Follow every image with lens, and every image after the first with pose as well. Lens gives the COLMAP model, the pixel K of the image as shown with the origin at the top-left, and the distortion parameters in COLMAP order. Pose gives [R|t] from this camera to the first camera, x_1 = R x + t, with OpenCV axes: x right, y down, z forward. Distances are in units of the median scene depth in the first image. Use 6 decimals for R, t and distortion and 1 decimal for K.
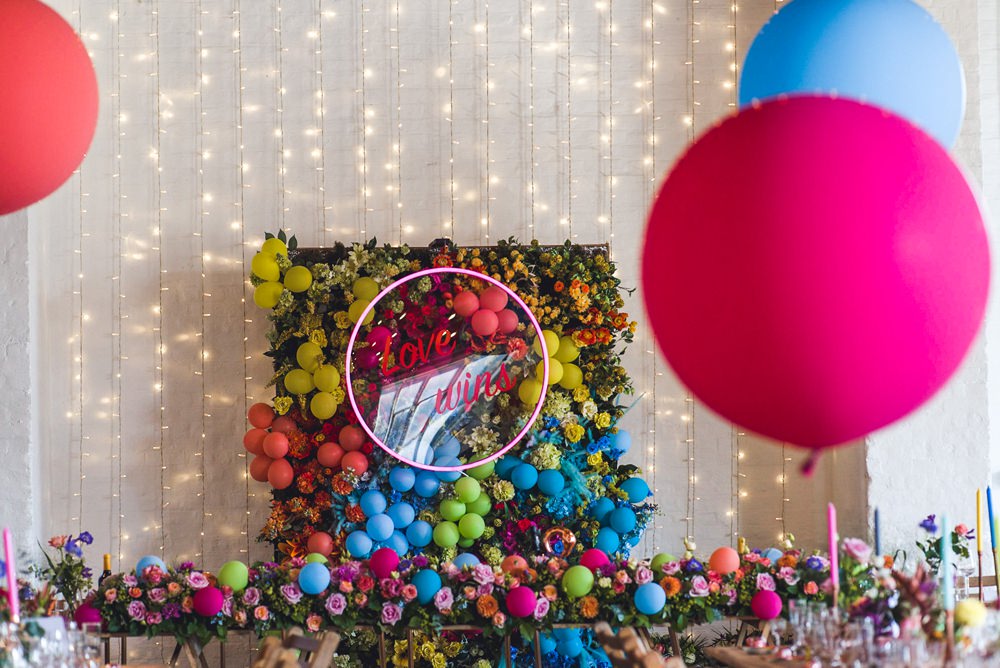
lens RADIAL K [[2993.9, 0, 500.0], [0, 2993.9, 334.0], [0, 0, 1]] dist [0.021110, -0.284408]
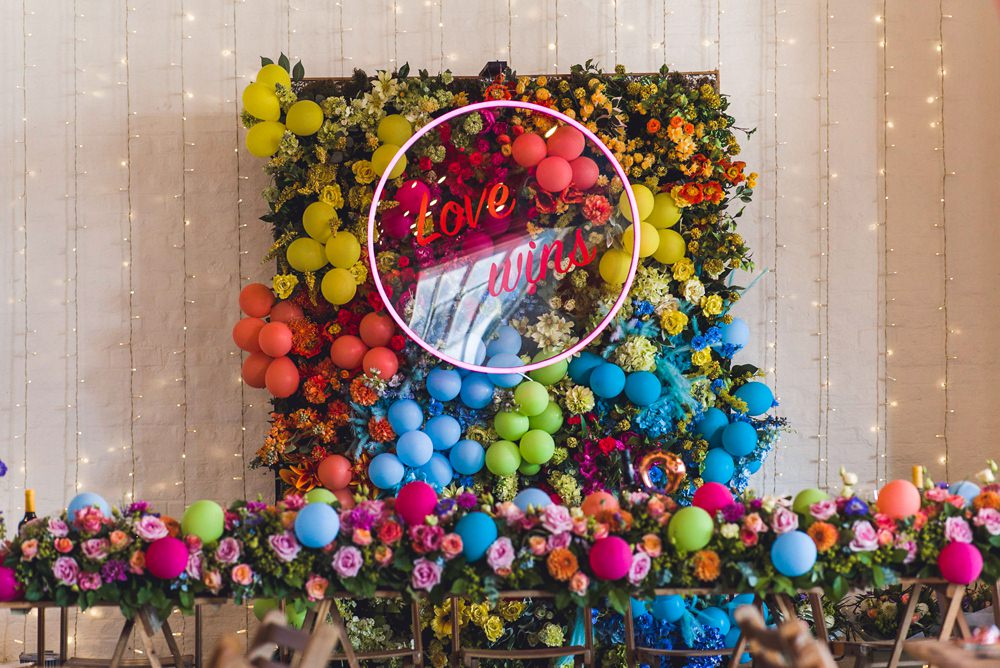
lens RADIAL K [[2993.9, 0, 500.0], [0, 2993.9, 334.0], [0, 0, 1]] dist [0.021110, -0.284408]
pose [[0.999843, -0.001530, -0.017680, -0.005445], [0.002091, 0.999492, 0.031797, 0.012206], [0.017623, -0.031829, 0.999338, 0.254293]]
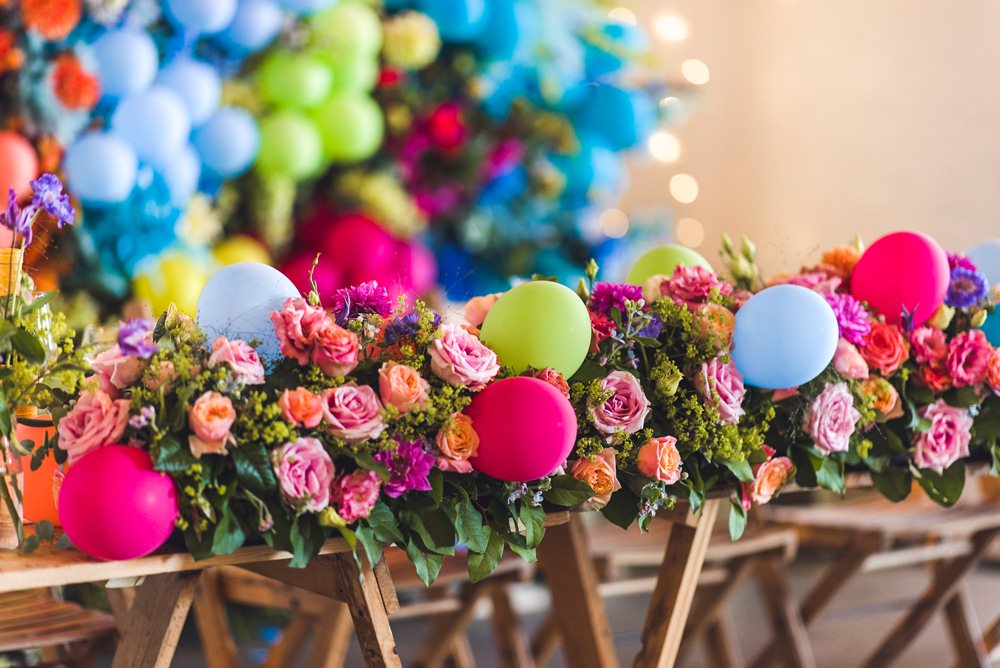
lens RADIAL K [[2993.9, 0, 500.0], [0, 2993.9, 334.0], [0, 0, 1]] dist [0.021110, -0.284408]
pose [[0.808936, -0.026523, 0.587298, -0.226580], [-0.064954, 0.988834, 0.134124, 0.036227], [-0.584298, -0.146645, 0.798180, 0.662201]]
